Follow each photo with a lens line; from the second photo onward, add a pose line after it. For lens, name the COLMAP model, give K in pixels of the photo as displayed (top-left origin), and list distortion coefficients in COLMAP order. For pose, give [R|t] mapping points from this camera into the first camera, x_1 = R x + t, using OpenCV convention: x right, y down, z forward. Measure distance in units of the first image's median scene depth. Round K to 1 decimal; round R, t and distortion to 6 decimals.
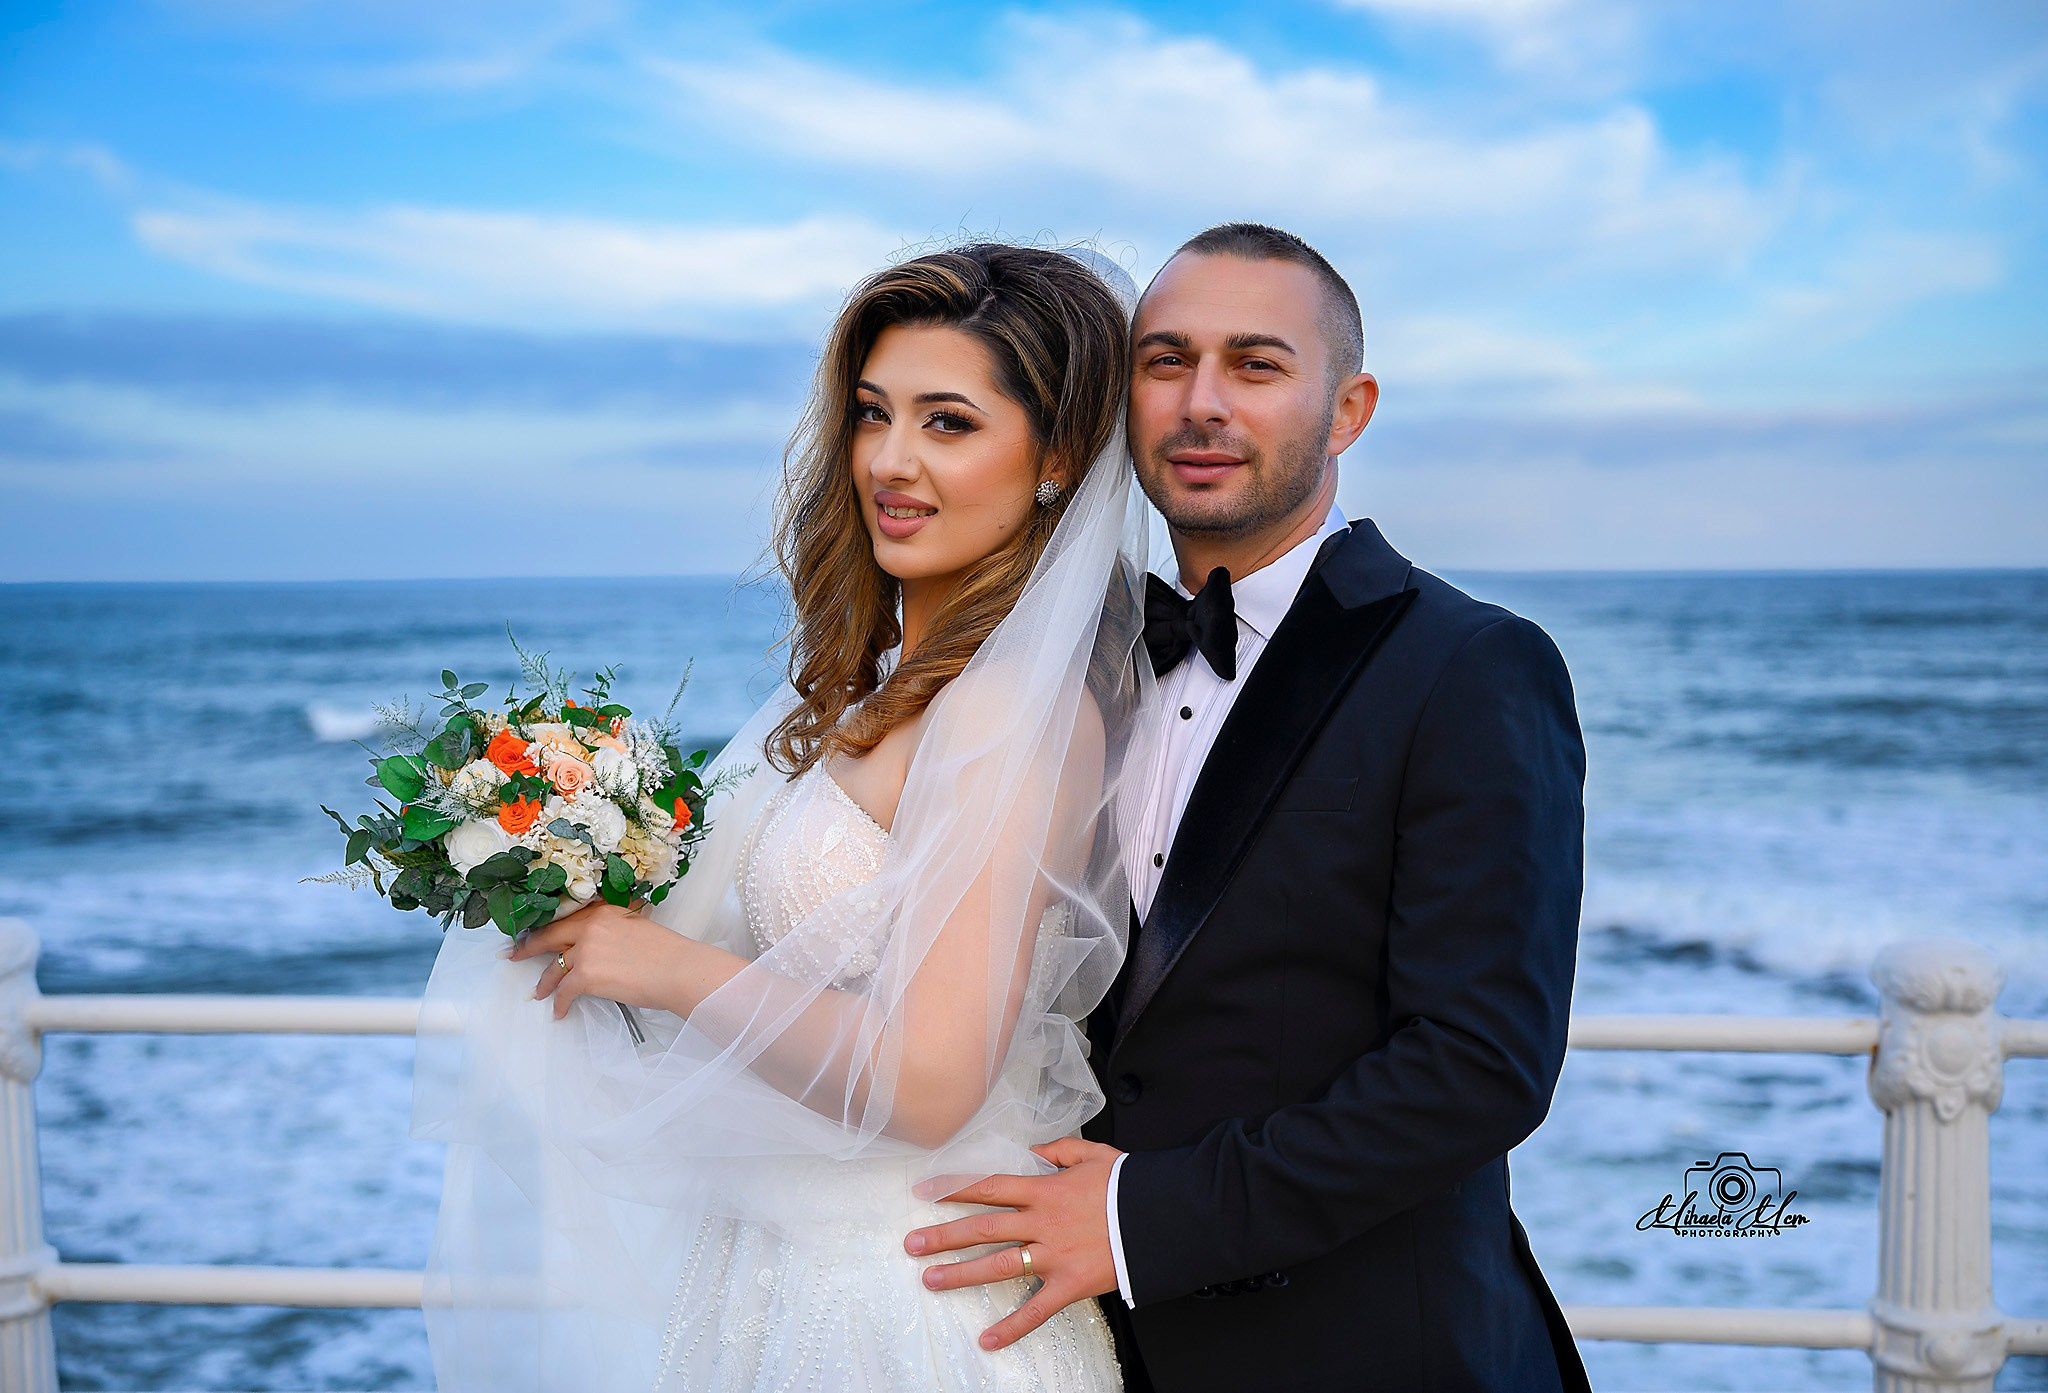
lens RADIAL K [[2652.6, 0, 1024.0], [0, 2652.6, 696.5], [0, 0, 1]] dist [-0.027837, -0.023437]
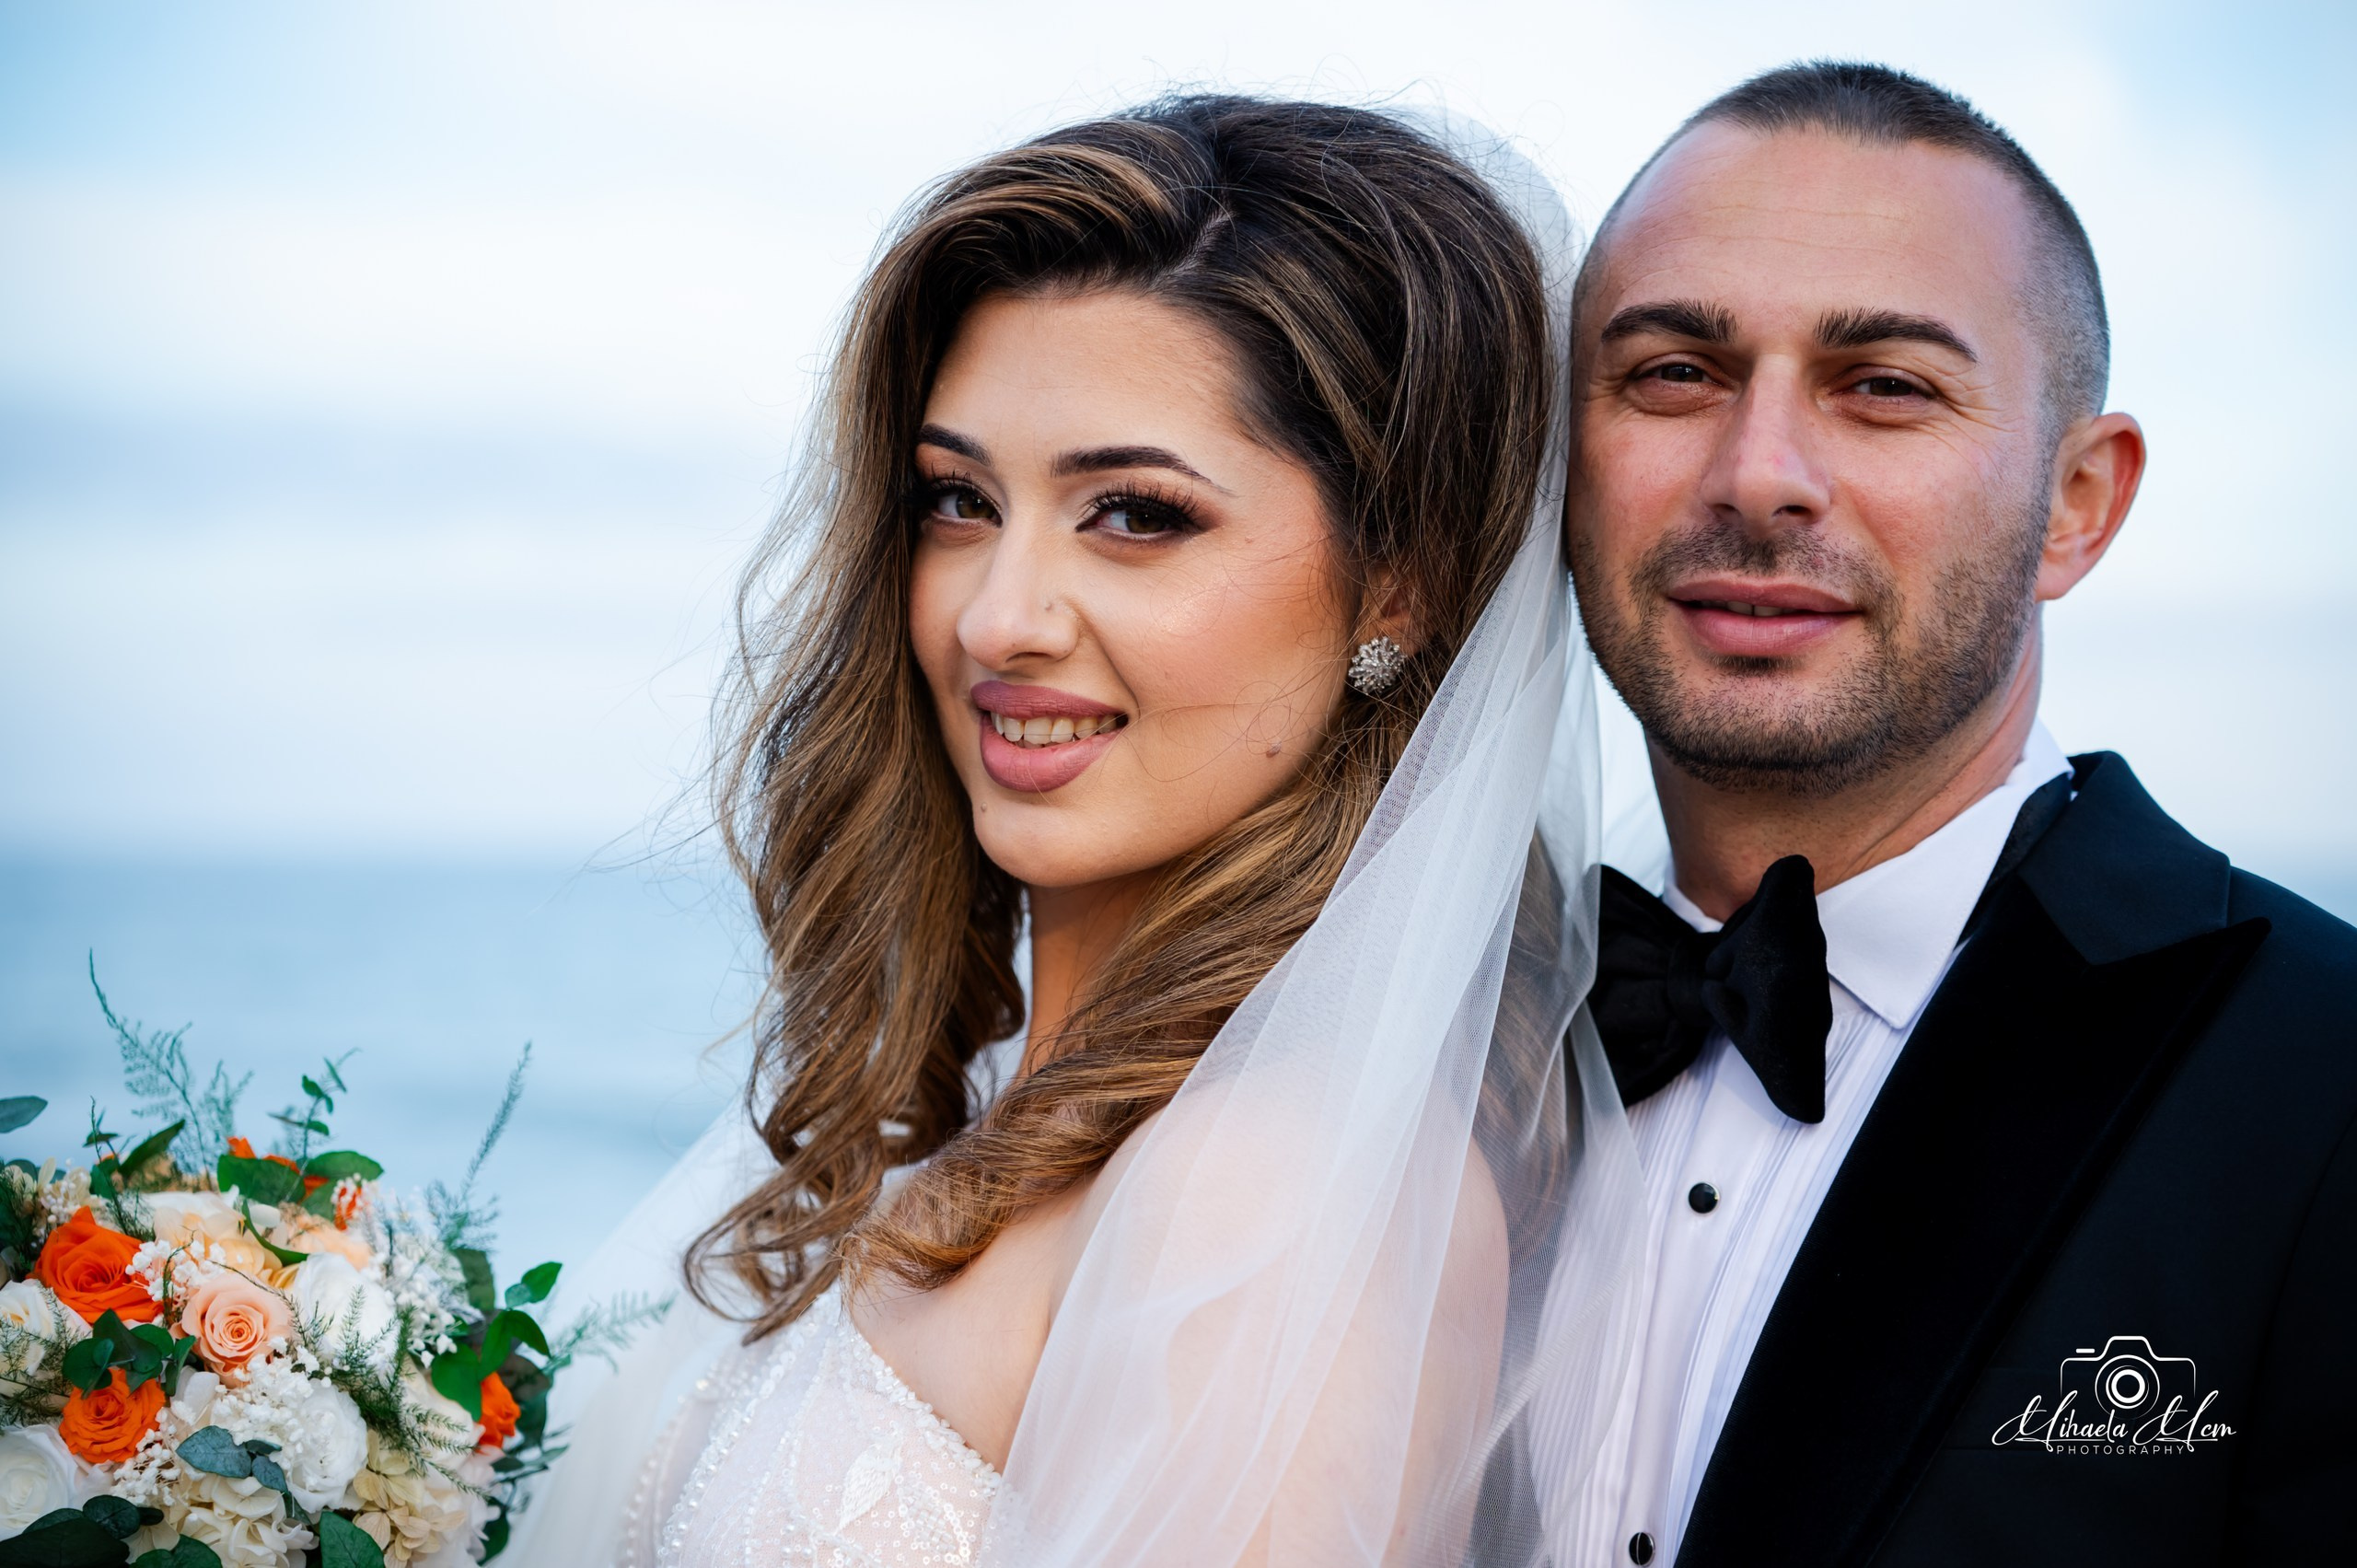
lens RADIAL K [[4845.7, 0, 1178.5], [0, 4845.7, 784.0], [0, 0, 1]] dist [0.268517, -1.960012]
pose [[0.999445, 0.019694, 0.026855, -0.044692], [-0.017953, 0.997814, -0.063604, -0.008774], [-0.028049, 0.063086, 0.997614, 0.218681]]
